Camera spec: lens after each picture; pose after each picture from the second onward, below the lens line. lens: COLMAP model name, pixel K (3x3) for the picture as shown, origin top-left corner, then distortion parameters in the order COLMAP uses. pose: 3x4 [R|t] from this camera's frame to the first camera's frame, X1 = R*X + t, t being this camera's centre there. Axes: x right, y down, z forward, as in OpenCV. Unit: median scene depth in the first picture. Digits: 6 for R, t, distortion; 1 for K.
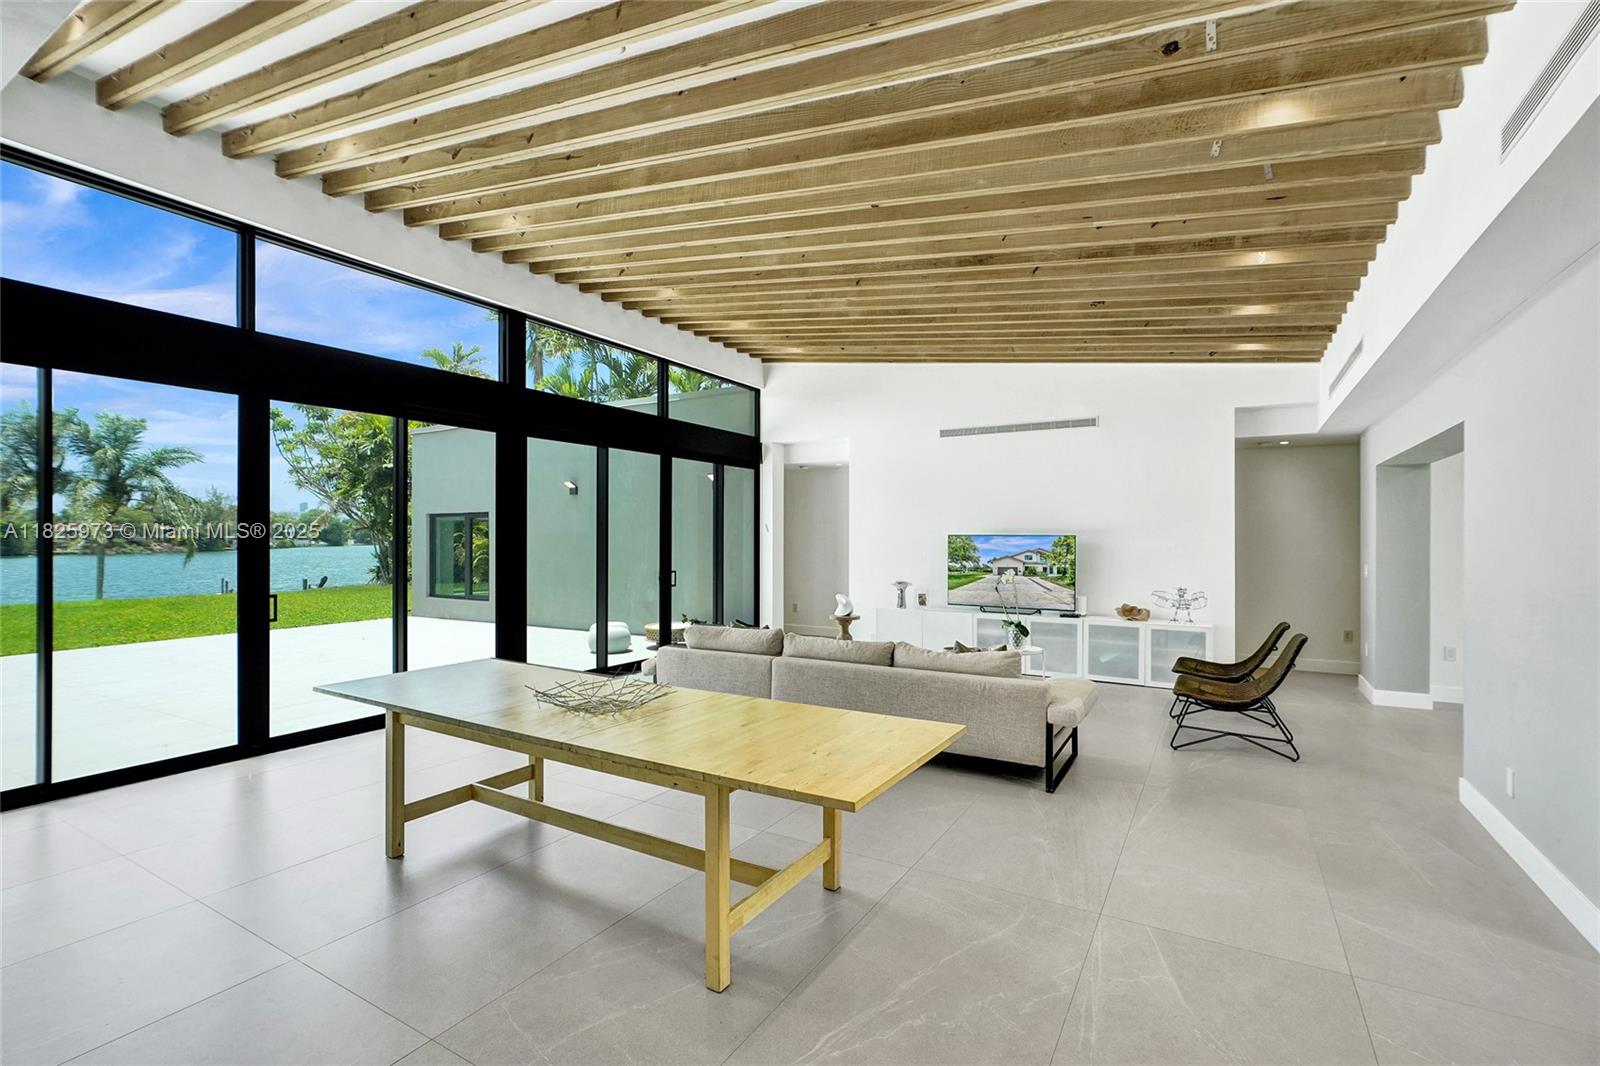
lens RADIAL K [[731.5, 0, 798.0], [0, 731.5, 528.0], [0, 0, 1]] dist [-0.001258, 0.000359]
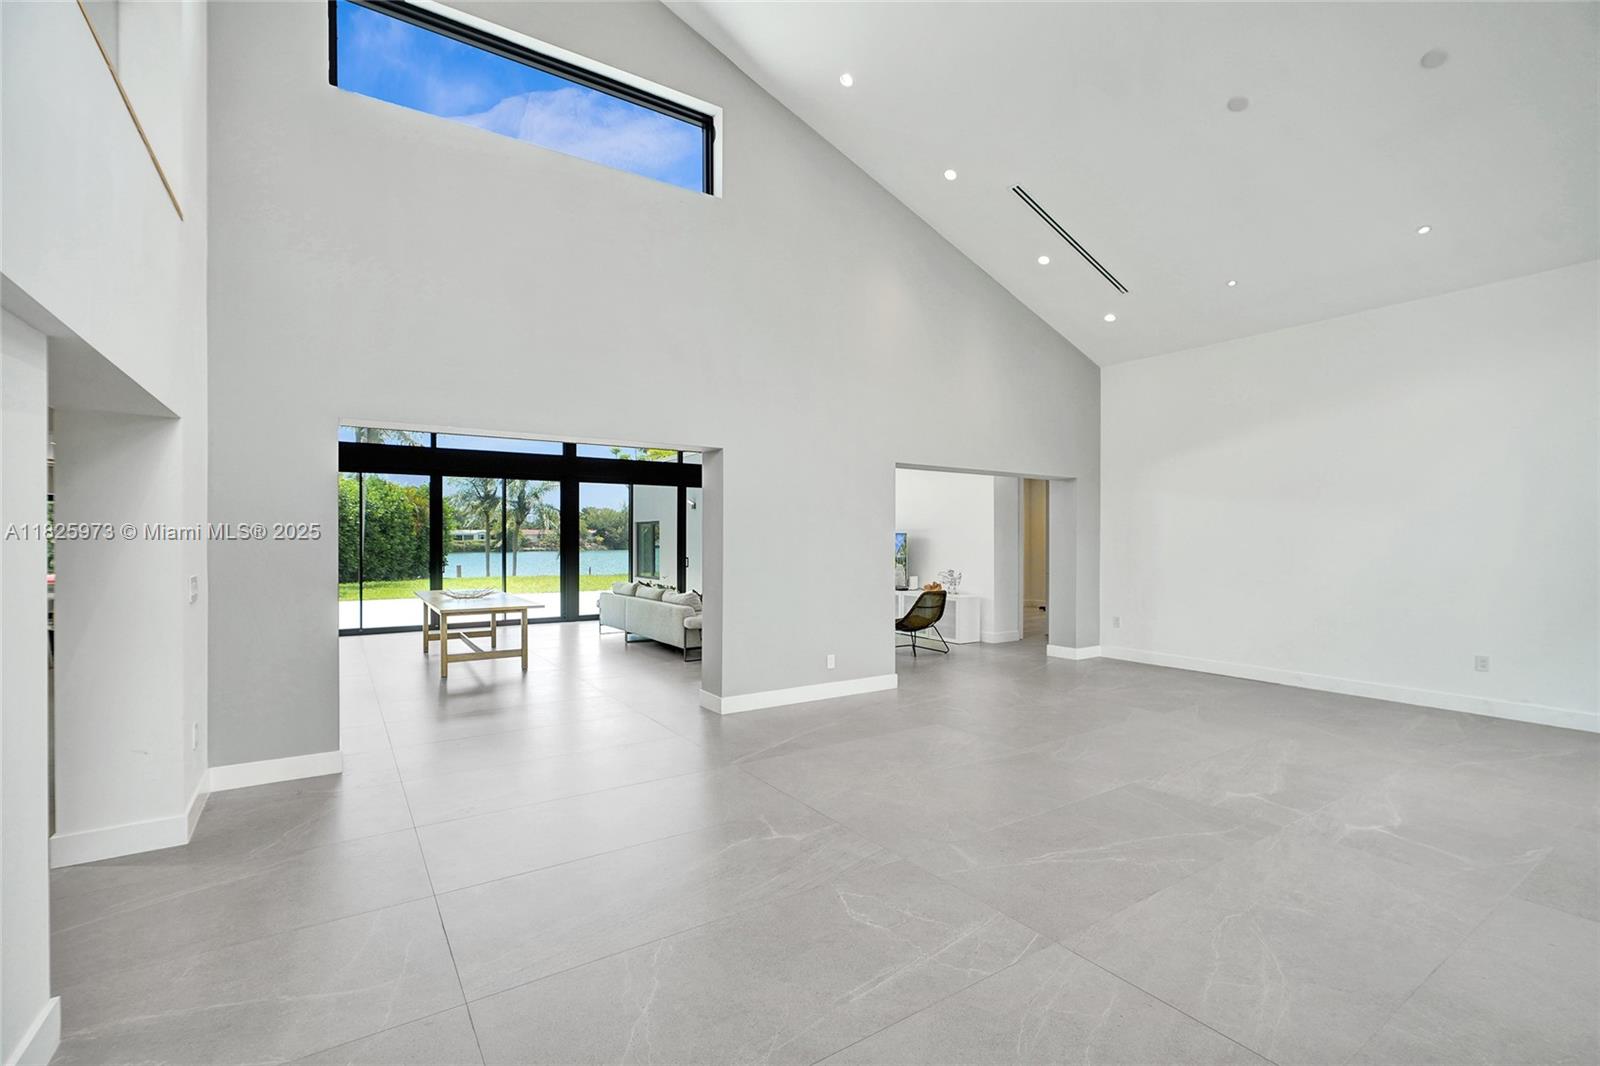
lens RADIAL K [[707.4, 0, 799.9], [0, 707.4, 538.7], [0, 0, 1]] dist [-0.003833, 0.000629]
pose [[0.900895, -0.003184, -0.434026, 0.780282], [0.008747, 0.999903, 0.010820, 0.004551], [0.433950, -0.013544, 0.900835, -0.315262]]
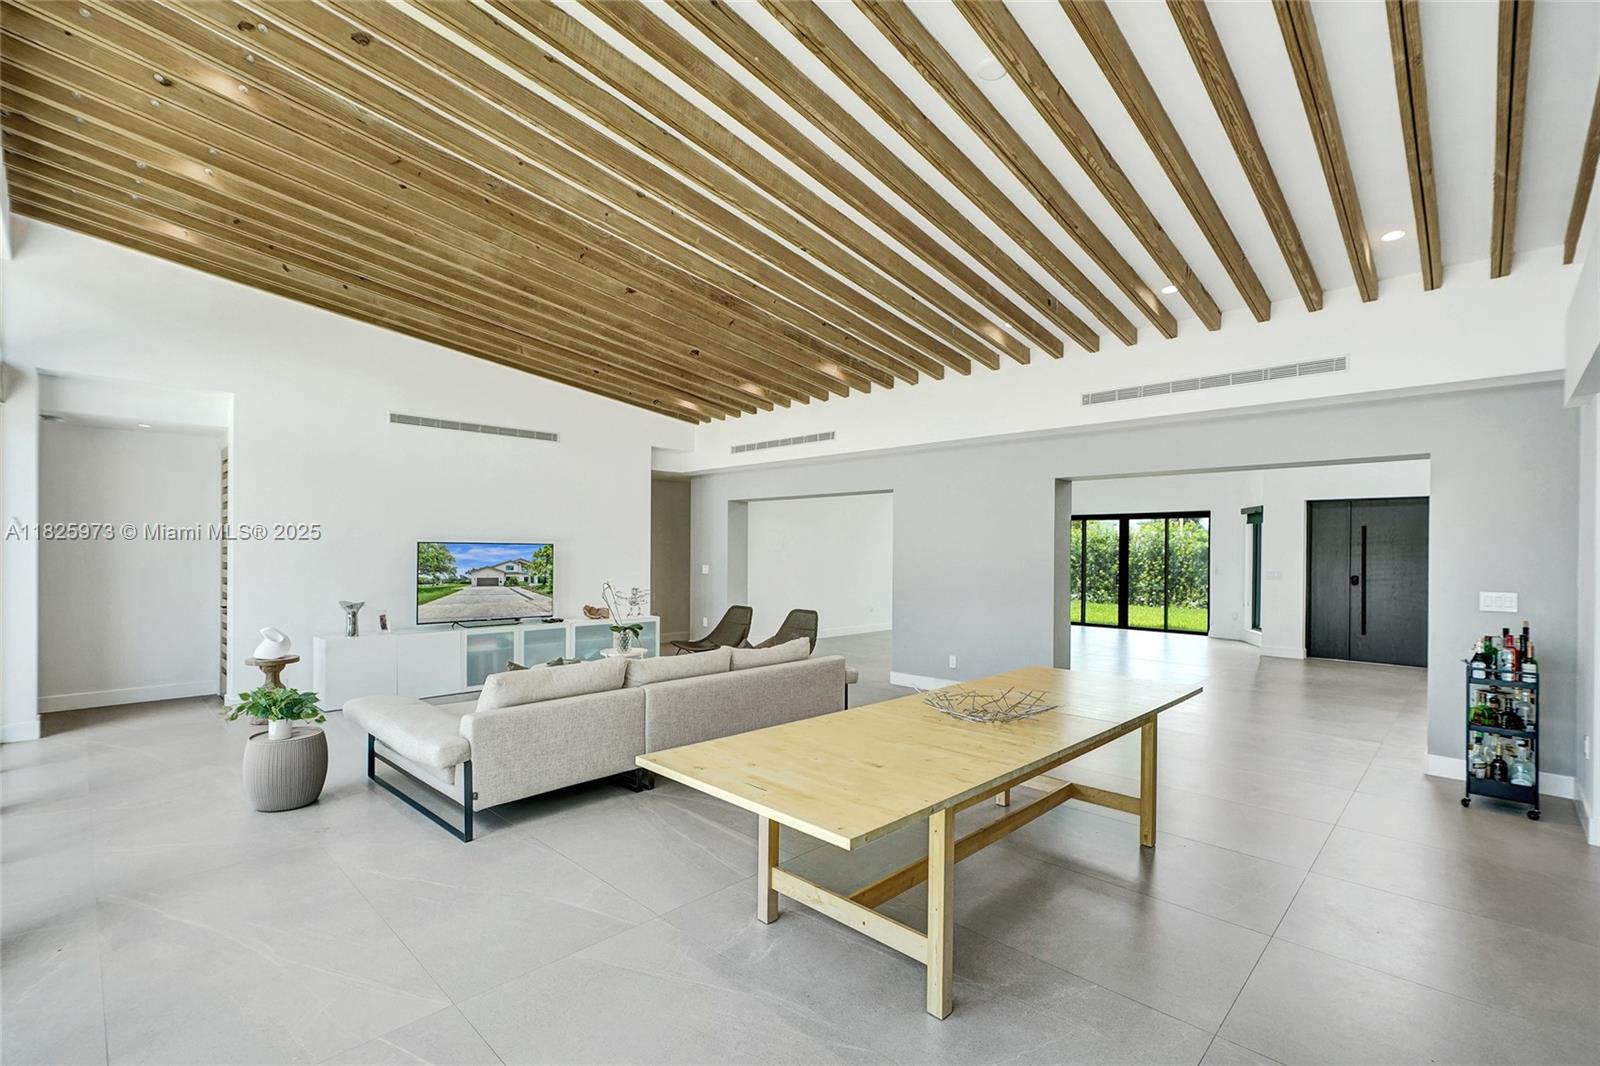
lens RADIAL K [[709.6, 0, 791.5], [0, 709.6, 549.7], [0, 0, 1]] dist [-0.000364, 0.000369]
pose [[0.250500, -0.001999, 0.968115, -0.519742], [-0.020787, 0.999756, 0.007443, 0.003570], [-0.967893, -0.021989, 0.250397, 0.414640]]
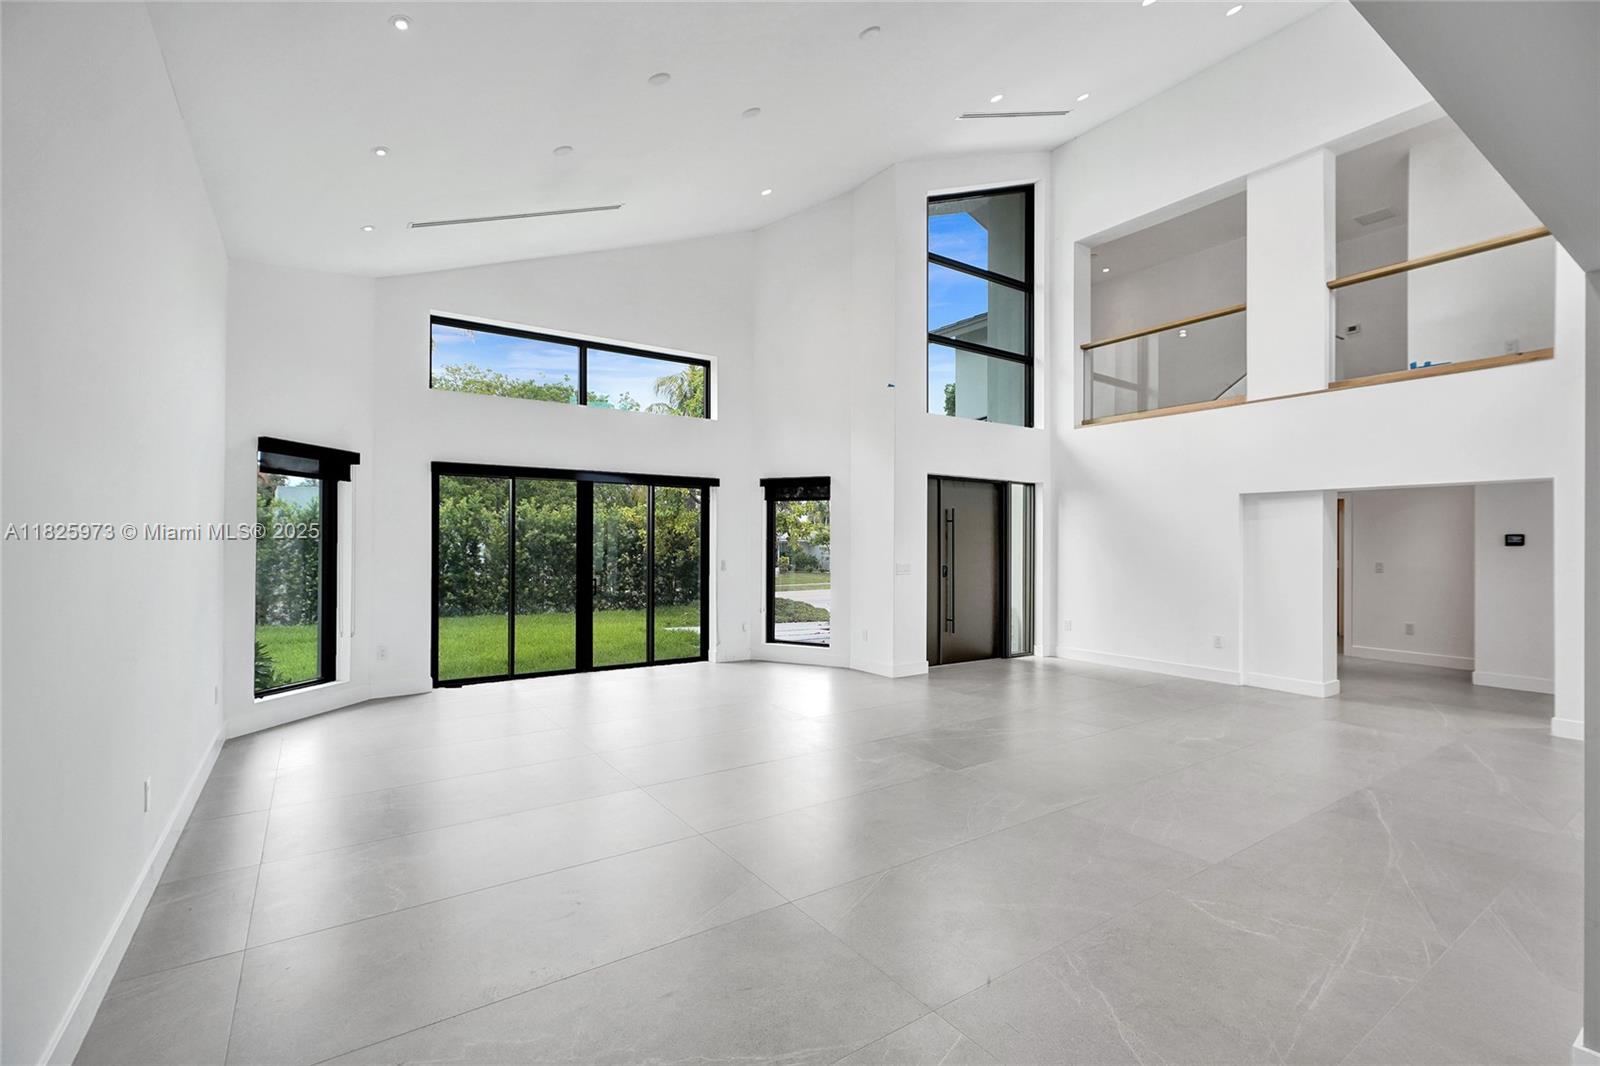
lens RADIAL K [[707.4, 0, 799.9], [0, 707.4, 538.7], [0, 0, 1]] dist [-0.003833, 0.000629]
pose [[-0.906353, -0.004068, 0.422502, 0.652048], [-0.014192, 0.999682, -0.020822, 0.021605], [-0.422283, -0.024868, -0.906123, 0.823190]]
